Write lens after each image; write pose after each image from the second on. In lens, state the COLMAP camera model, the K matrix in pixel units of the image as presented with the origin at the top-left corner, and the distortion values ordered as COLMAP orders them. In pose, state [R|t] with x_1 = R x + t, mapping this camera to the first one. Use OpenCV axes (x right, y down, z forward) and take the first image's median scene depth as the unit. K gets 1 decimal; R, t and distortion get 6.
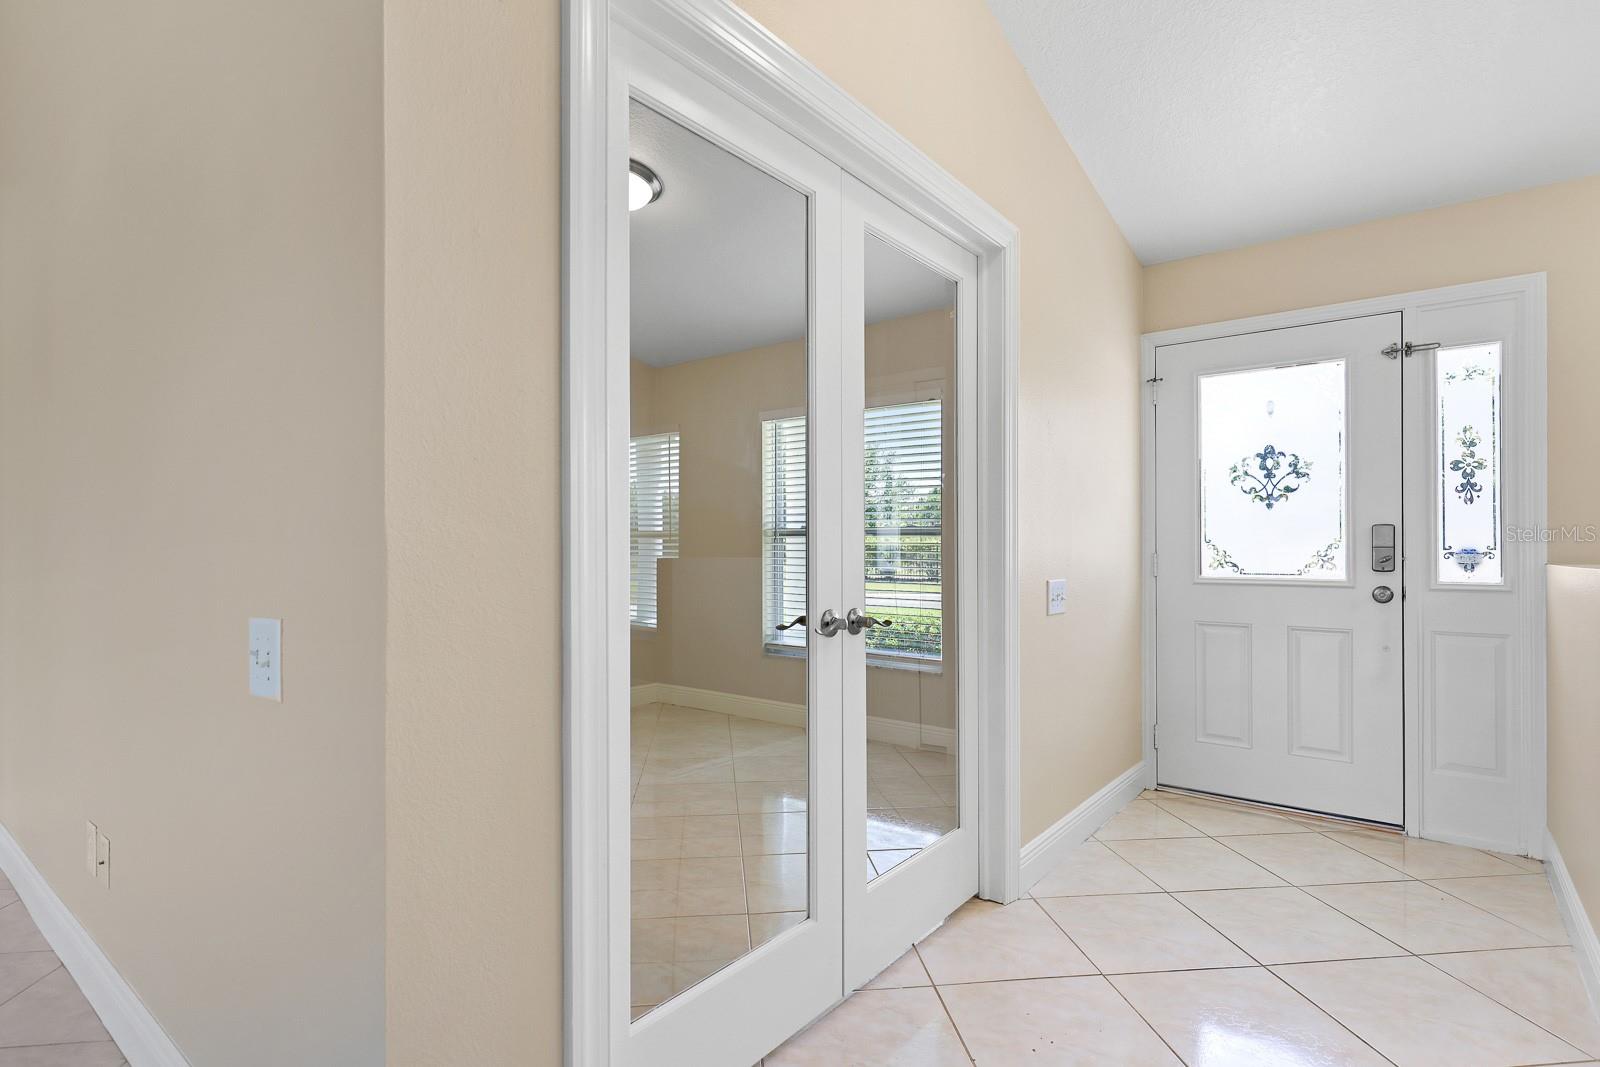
lens RADIAL K [[808.6, 0, 797.8], [0, 808.6, 539.3], [0, 0, 1]] dist [0.000233, 0.000159]
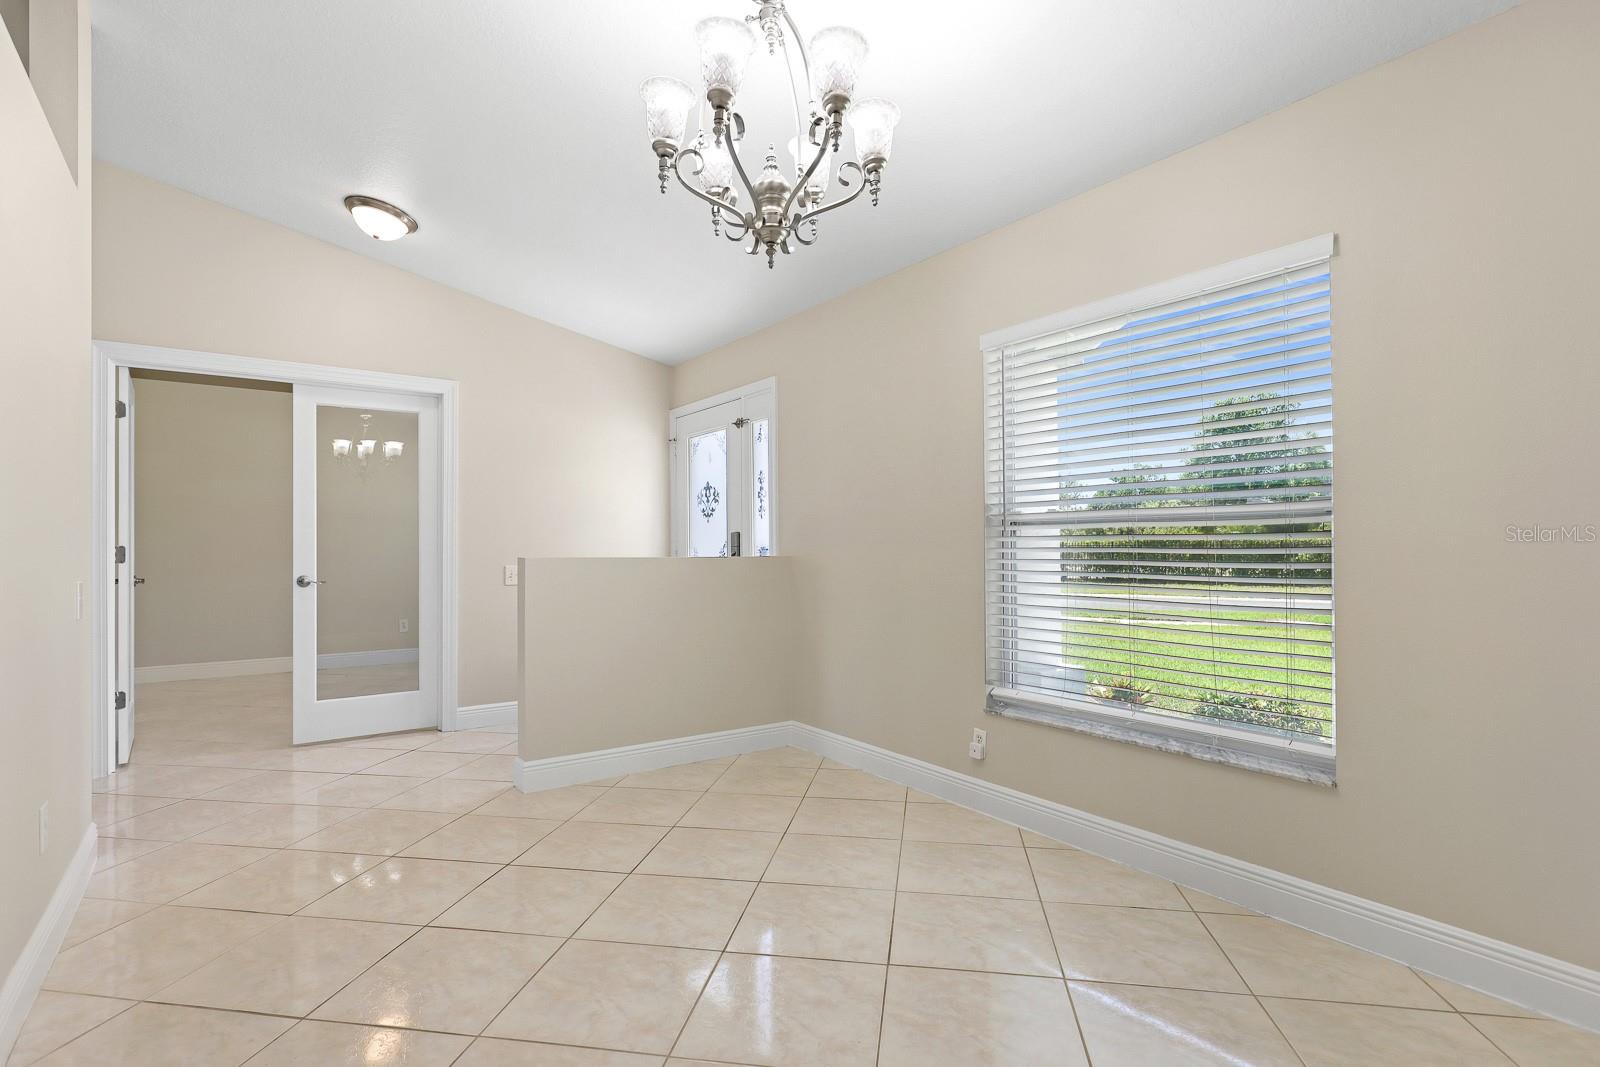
lens RADIAL K [[785.1, 0, 798.7], [0, 785.1, 533.0], [0, 0, 1]] dist [-0.000760, 0.000485]
pose [[0.960321, -0.011803, -0.278647, 1.277654], [0.008973, 0.999894, -0.011430, 0.002879], [0.278753, 0.008476, 0.960325, -0.456151]]
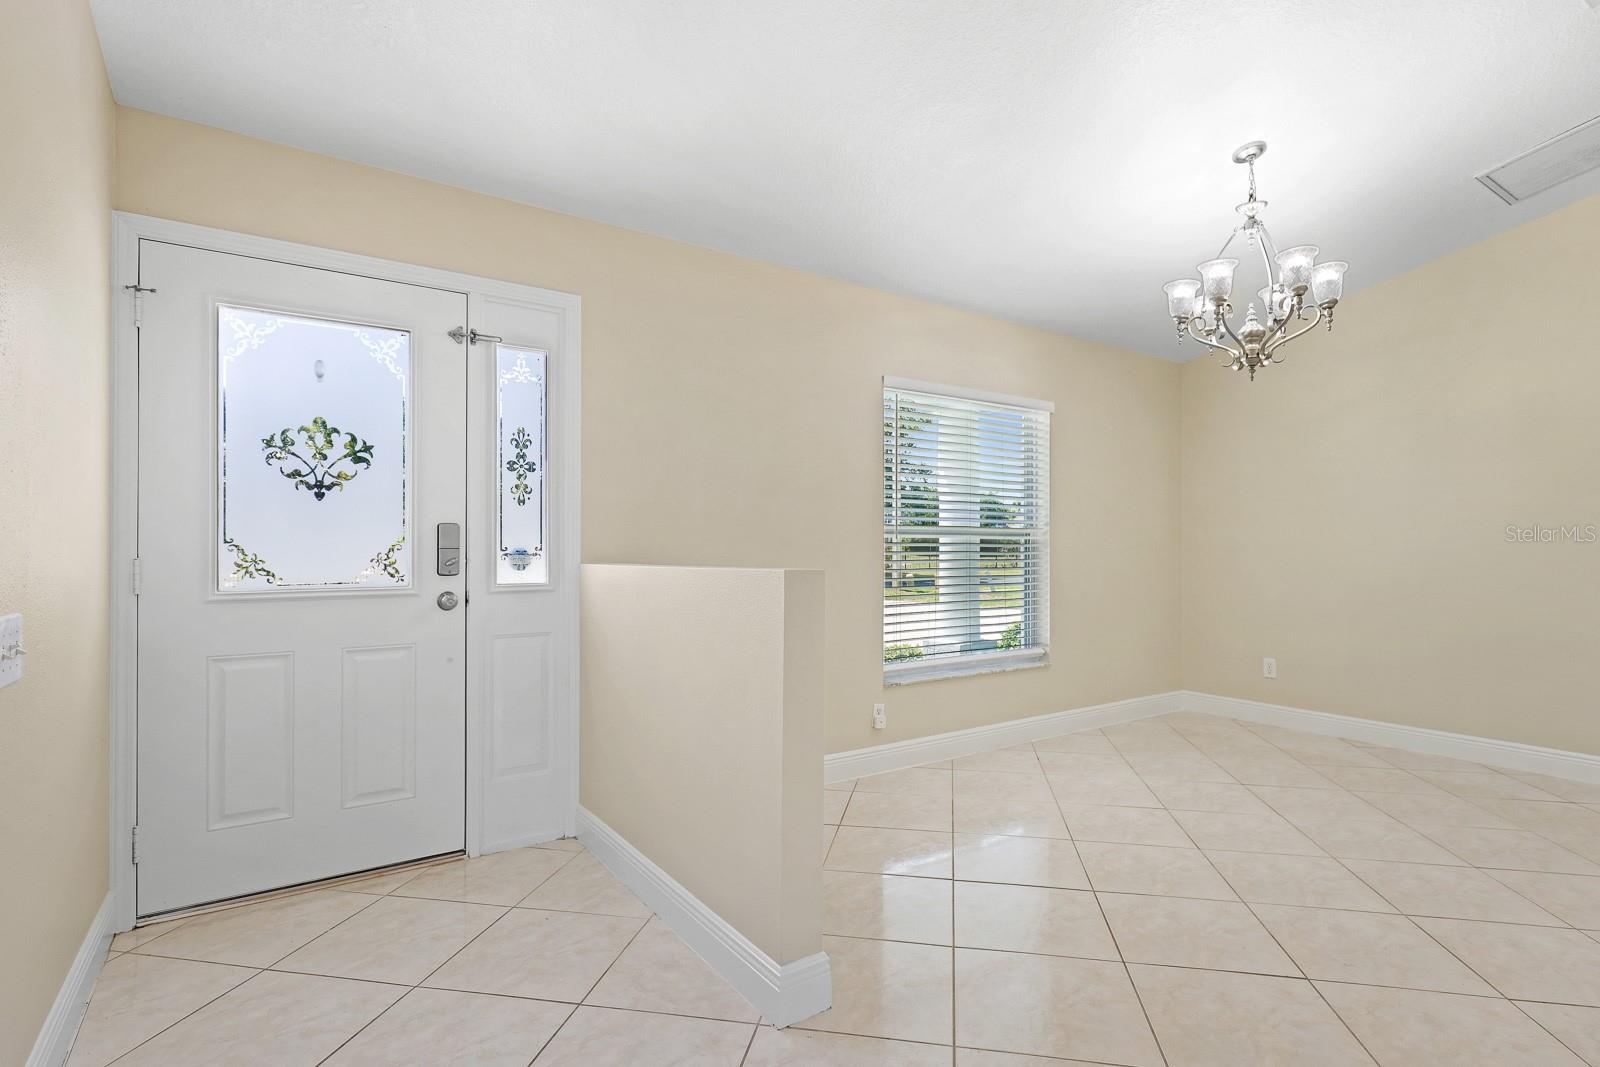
lens RADIAL K [[777.0, 0, 804.0], [0, 777.0, 544.3], [0, 0, 1]] dist [0.000343, -0.000362]
pose [[0.291875, 0.003490, 0.956450, 0.008690], [-0.005276, 0.999984, -0.002038, 0.004463], [-0.956442, -0.004452, 0.291888, 0.365262]]
